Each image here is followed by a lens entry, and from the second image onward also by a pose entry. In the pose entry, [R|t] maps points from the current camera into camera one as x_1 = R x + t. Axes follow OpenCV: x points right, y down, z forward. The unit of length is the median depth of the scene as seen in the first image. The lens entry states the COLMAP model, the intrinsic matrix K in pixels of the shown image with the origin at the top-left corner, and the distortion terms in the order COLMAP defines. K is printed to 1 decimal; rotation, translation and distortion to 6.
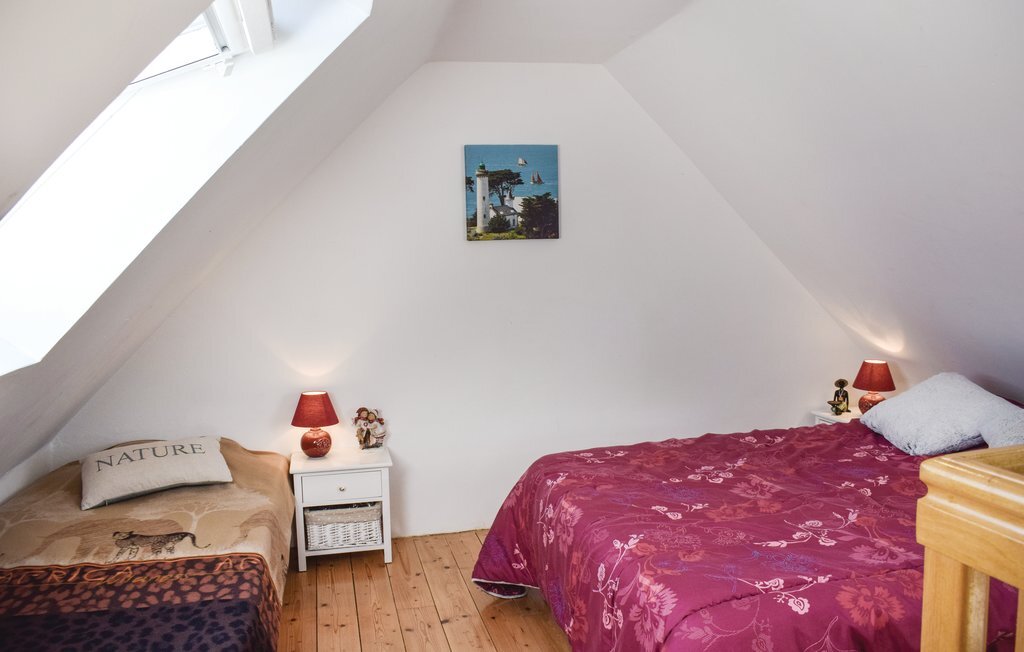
lens RADIAL K [[851.7, 0, 512.0], [0, 851.7, 326.0], [0, 0, 1]] dist [-0.094478, 0.003451]
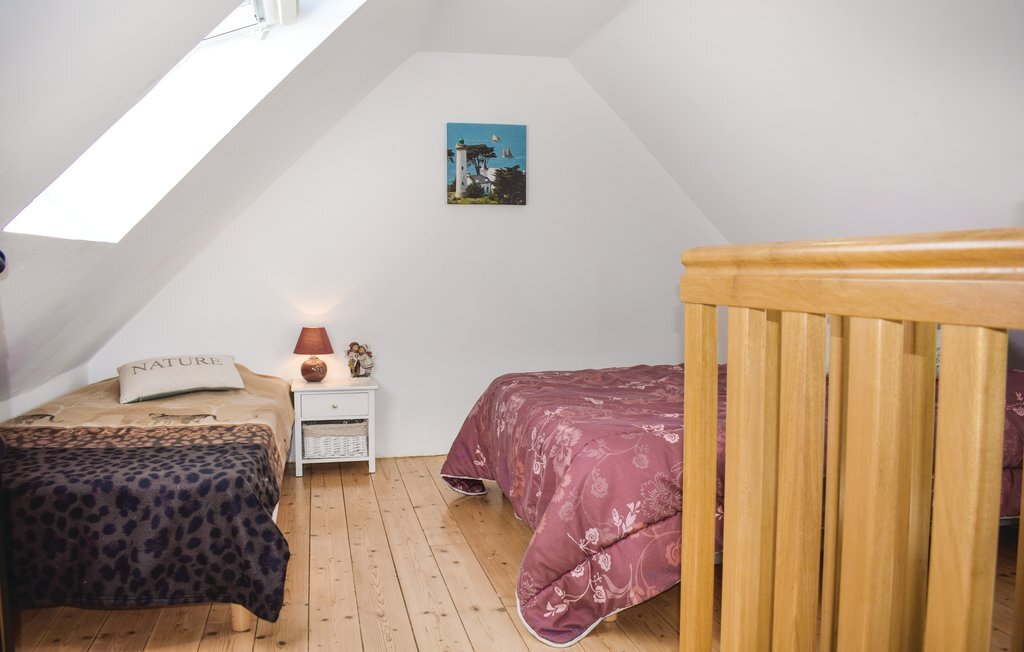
lens RADIAL K [[851.7, 0, 512.0], [0, 851.7, 326.0], [0, 0, 1]] dist [-0.094478, 0.003451]
pose [[0.999686, 0.024681, 0.004329, 0.039073], [-0.024609, 0.999569, -0.016013, 0.093098], [-0.004723, 0.015901, 0.999862, -0.189144]]
